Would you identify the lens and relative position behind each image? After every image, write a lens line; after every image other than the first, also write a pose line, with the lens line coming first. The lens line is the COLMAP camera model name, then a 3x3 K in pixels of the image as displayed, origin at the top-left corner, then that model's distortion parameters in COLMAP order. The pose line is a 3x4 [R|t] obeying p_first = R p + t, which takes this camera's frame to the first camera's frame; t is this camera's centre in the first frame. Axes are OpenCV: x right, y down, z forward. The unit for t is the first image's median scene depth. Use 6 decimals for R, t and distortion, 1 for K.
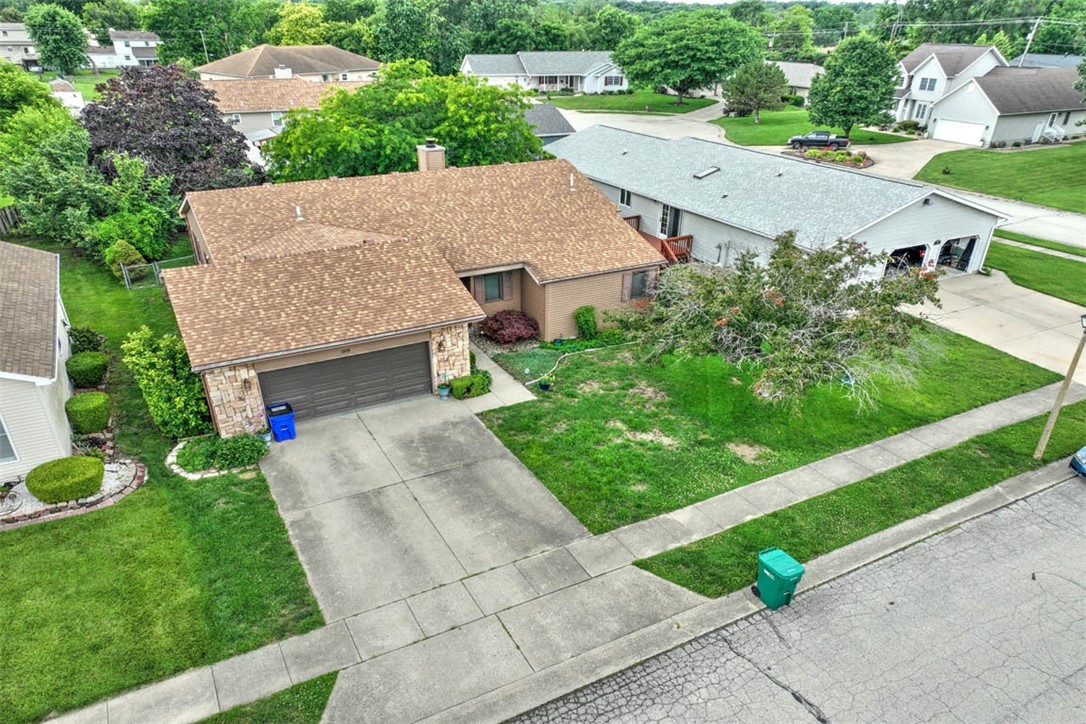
lens RADIAL K [[720.0, 0, 544.5], [0, 720.0, 424.8], [0, 0, 1]] dist [0.000058, 0.009049]
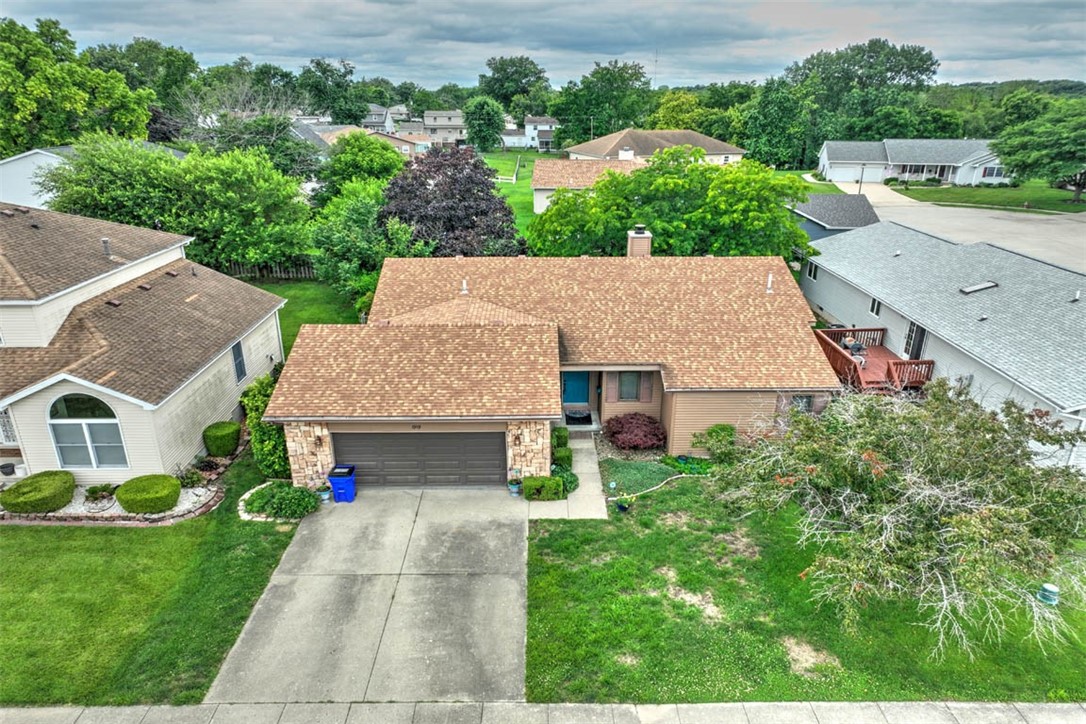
lens RADIAL K [[736.6, 0, 551.0], [0, 736.6, 418.5], [0, 0, 1]] dist [0.000599, 0.011010]
pose [[0.889383, 0.177117, -0.421459, 0.235620], [-0.222874, 0.972908, -0.061456, -0.070174], [0.399156, 0.148591, 0.904763, 0.119617]]
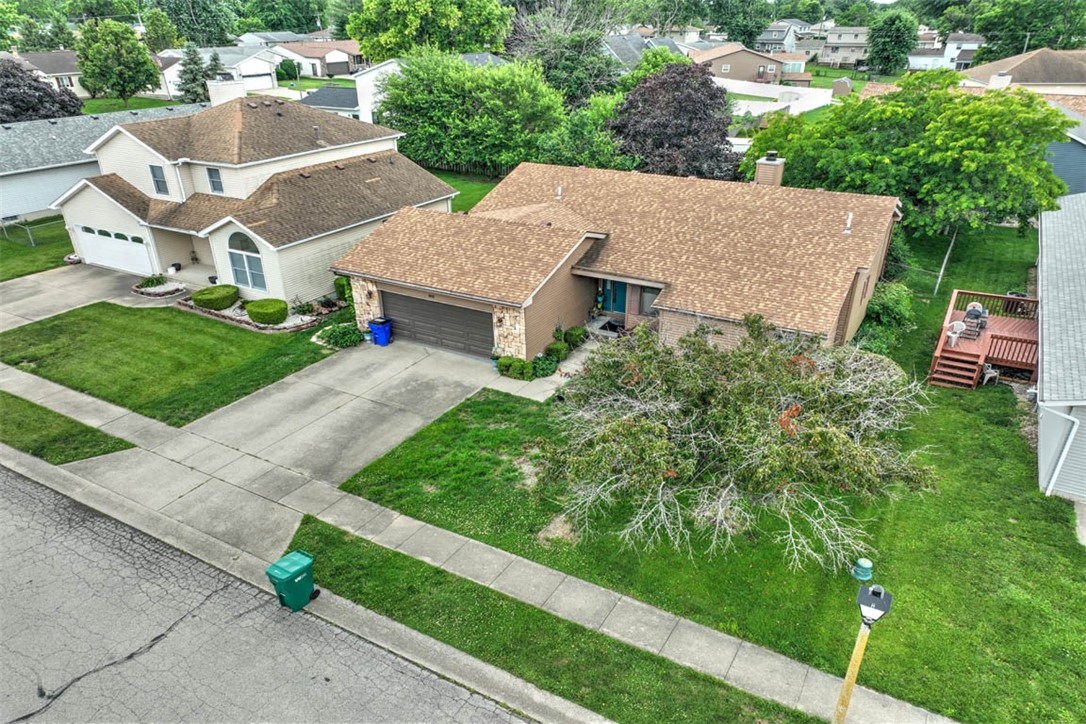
lens RADIAL K [[720.0, 0, 544.5], [0, 720.0, 424.8], [0, 0, 1]] dist [0.000058, 0.009049]
pose [[0.541008, 0.409427, -0.734629, 0.614308], [-0.411313, 0.890716, 0.193513, -0.168743], [0.733575, 0.197470, 0.650287, 0.295251]]
